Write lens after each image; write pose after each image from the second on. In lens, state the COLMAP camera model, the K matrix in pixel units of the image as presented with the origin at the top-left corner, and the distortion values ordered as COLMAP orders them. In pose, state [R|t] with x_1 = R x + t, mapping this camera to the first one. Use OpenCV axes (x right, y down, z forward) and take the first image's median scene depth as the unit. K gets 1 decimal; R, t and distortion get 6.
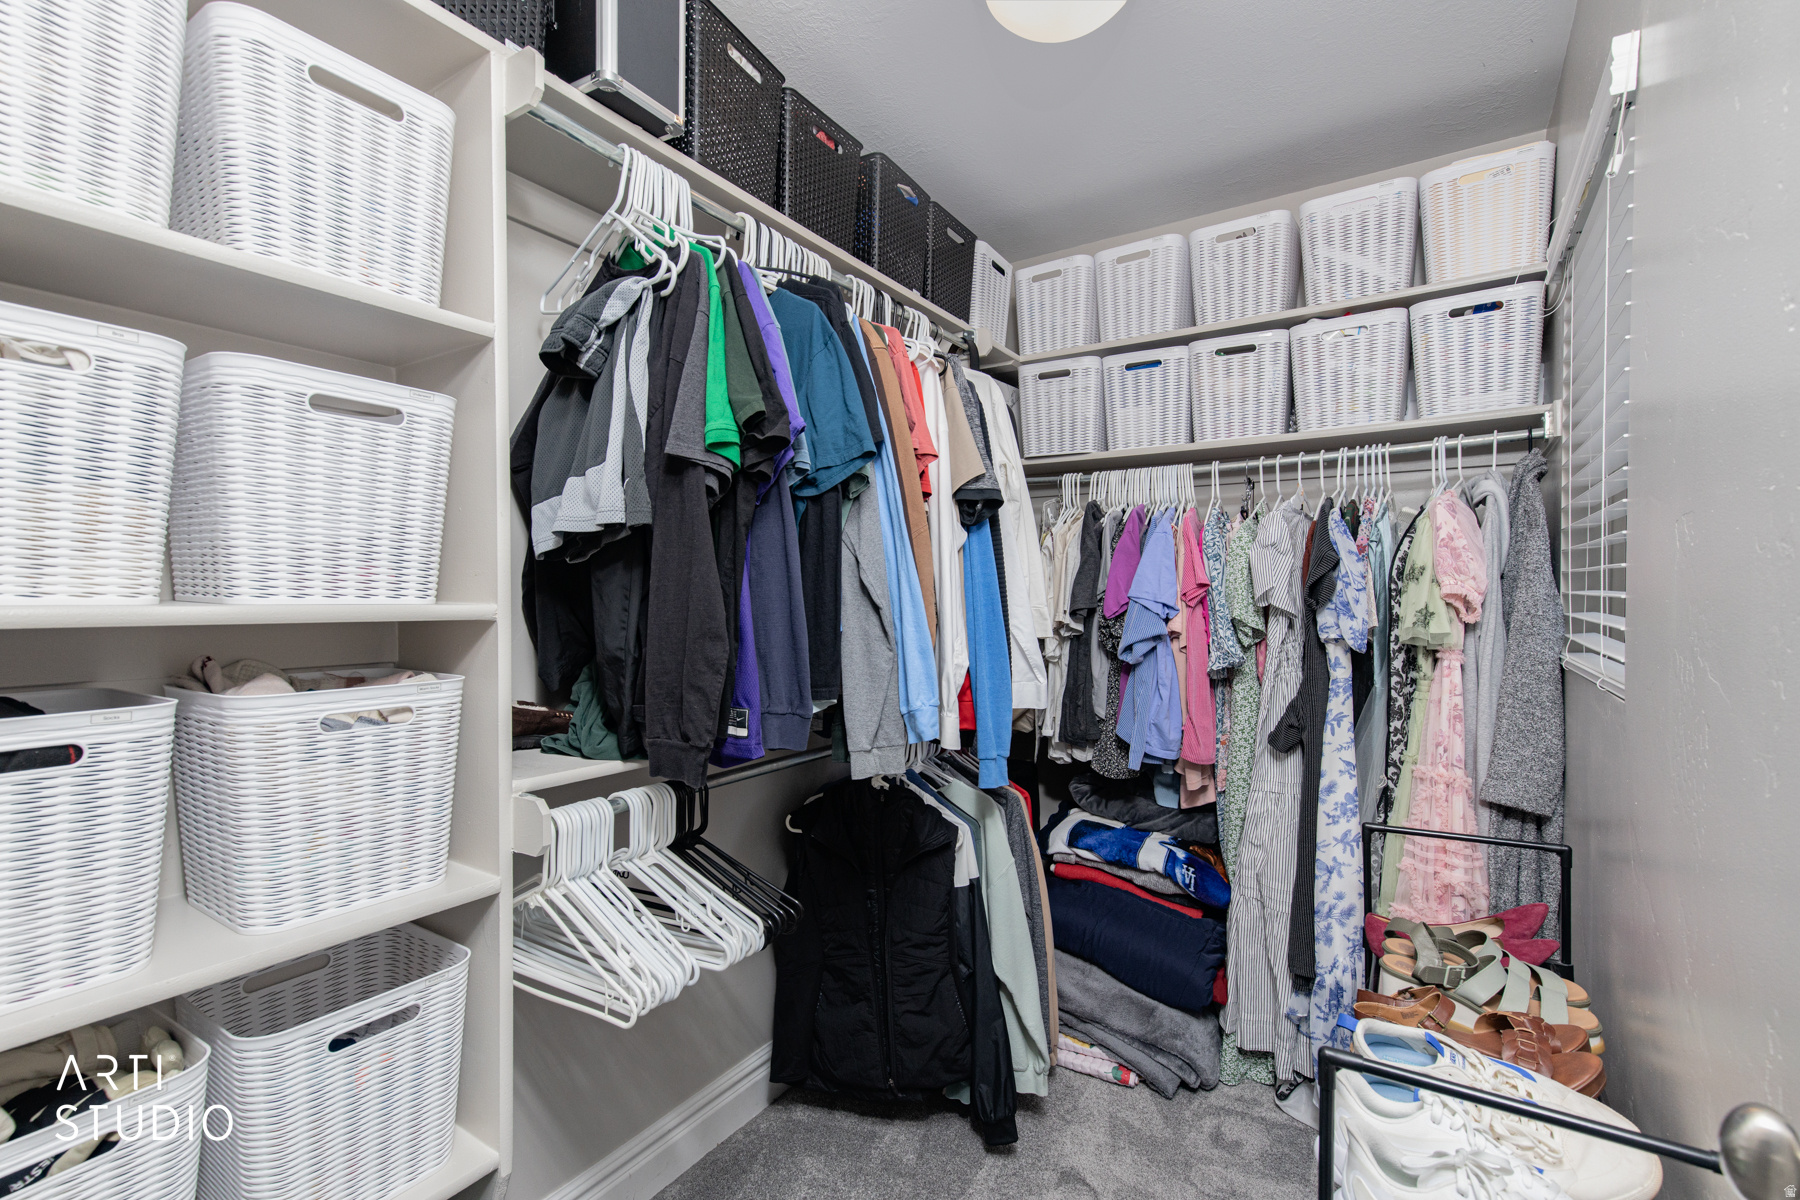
lens RADIAL K [[783.3, 0, 901.8], [0, 783.3, 600.7], [0, 0, 1]] dist [-0.000606, 0.000026]
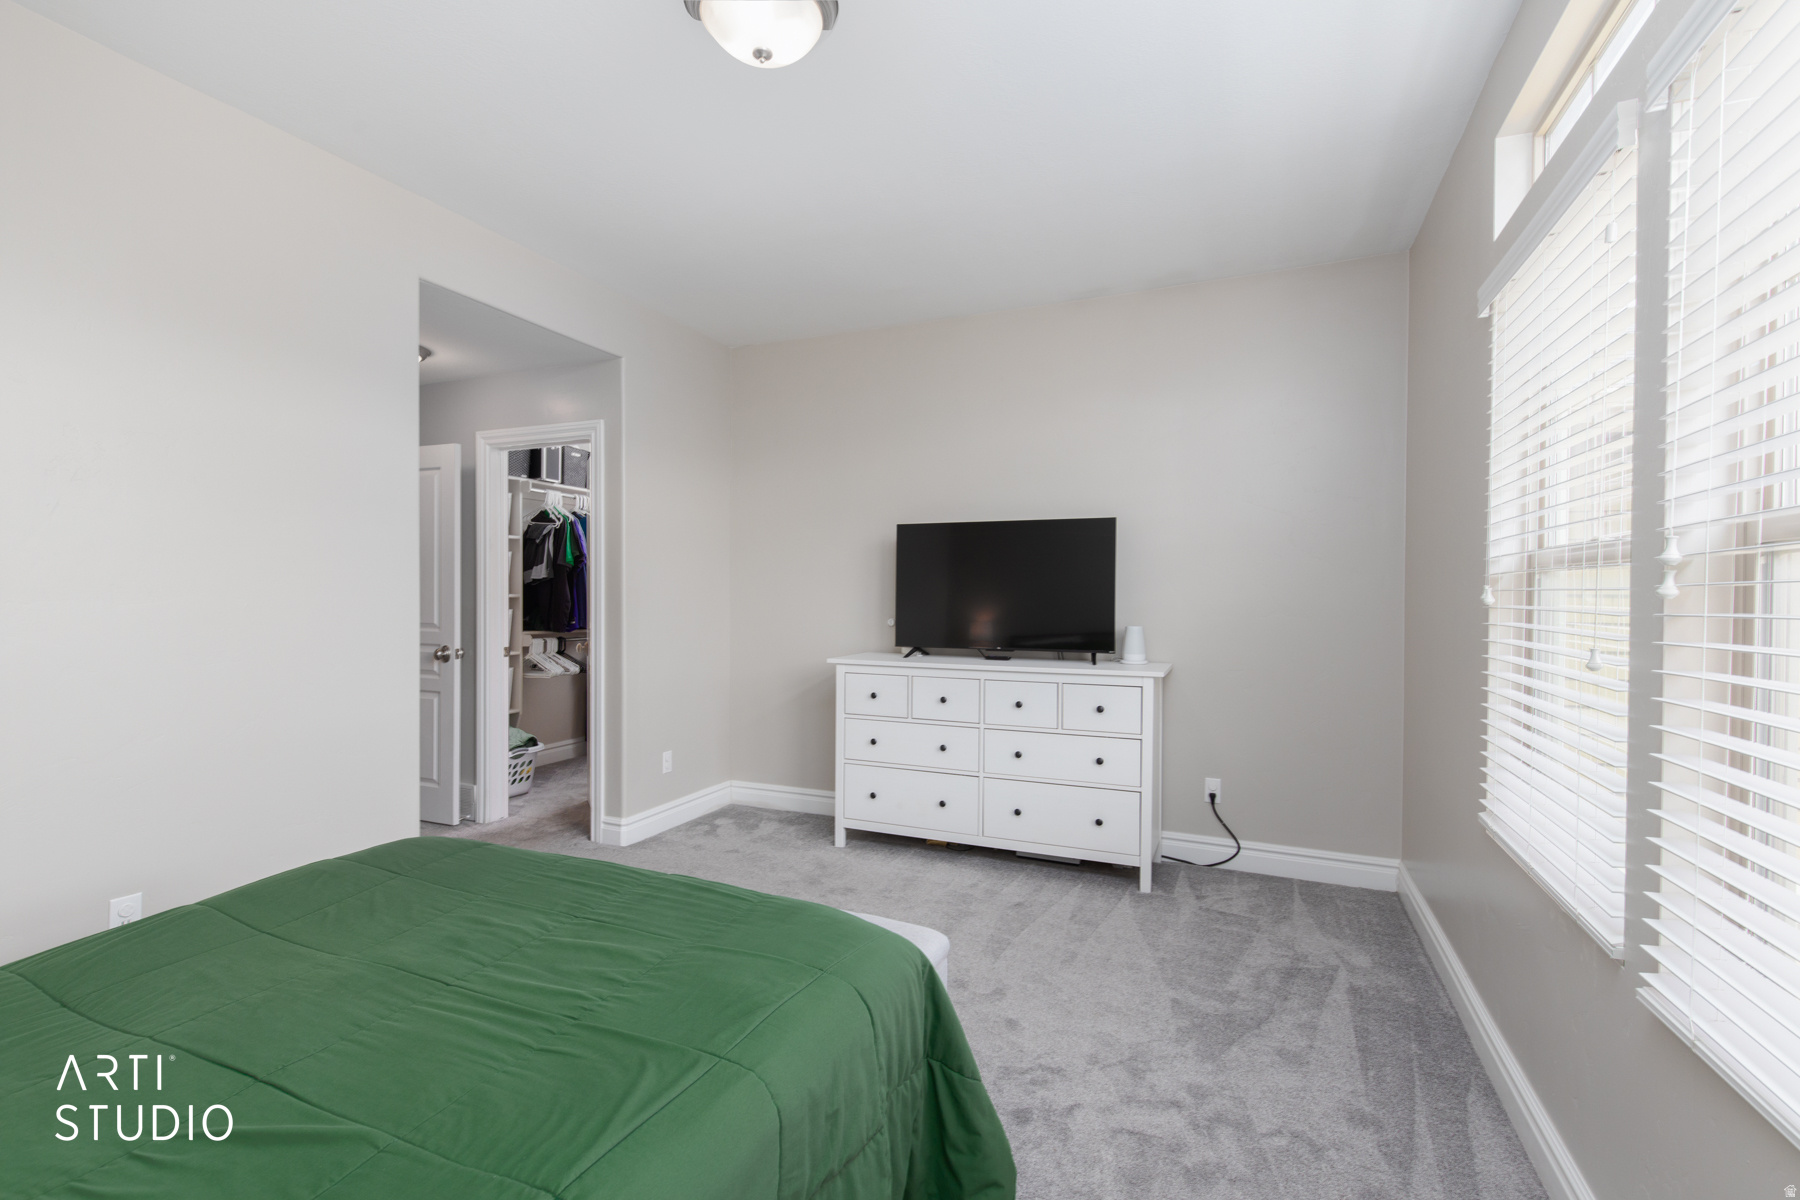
lens RADIAL K [[783.3, 0, 899.5], [0, 783.3, 600.4], [0, 0, 1]] dist [-0.000606, 0.000026]
pose [[0.987984, 0.003072, 0.154523, 0.971796], [-0.004472, 0.999952, 0.008716, -0.013781], [-0.154489, -0.009302, 0.987951, -3.833963]]
